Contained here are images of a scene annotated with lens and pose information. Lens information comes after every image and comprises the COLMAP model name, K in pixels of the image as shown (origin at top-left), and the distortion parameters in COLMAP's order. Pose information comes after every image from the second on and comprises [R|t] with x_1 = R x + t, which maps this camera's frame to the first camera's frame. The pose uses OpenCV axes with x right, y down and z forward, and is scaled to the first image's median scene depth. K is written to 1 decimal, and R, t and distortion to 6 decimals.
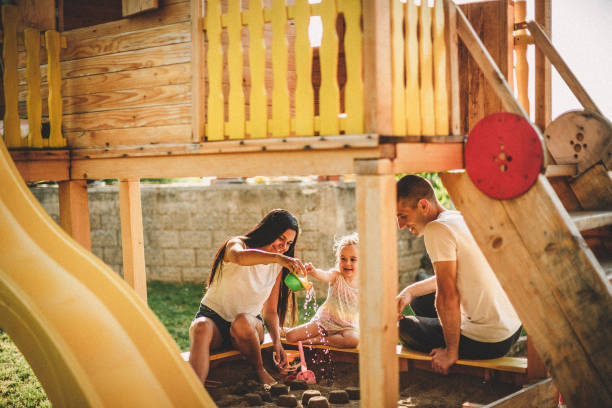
lens RADIAL K [[895.8, 0, 304.6], [0, 895.8, 200.6], [0, 0, 1]] dist [-0.057861, 0.000000]
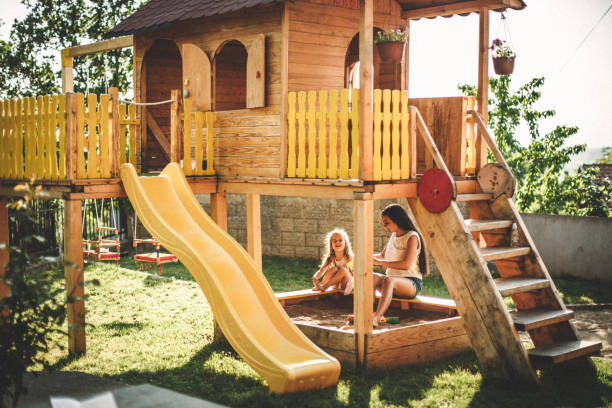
lens RADIAL K [[895.8, 0, 306.2], [0, 895.8, 205.4], [0, 0, 1]] dist [-0.057861, 0.000000]
pose [[0.988166, 0.031254, -0.150171, 0.222031], [-0.028023, 0.999329, 0.023584, -0.052155], [0.150807, -0.019097, 0.988379, -0.899021]]
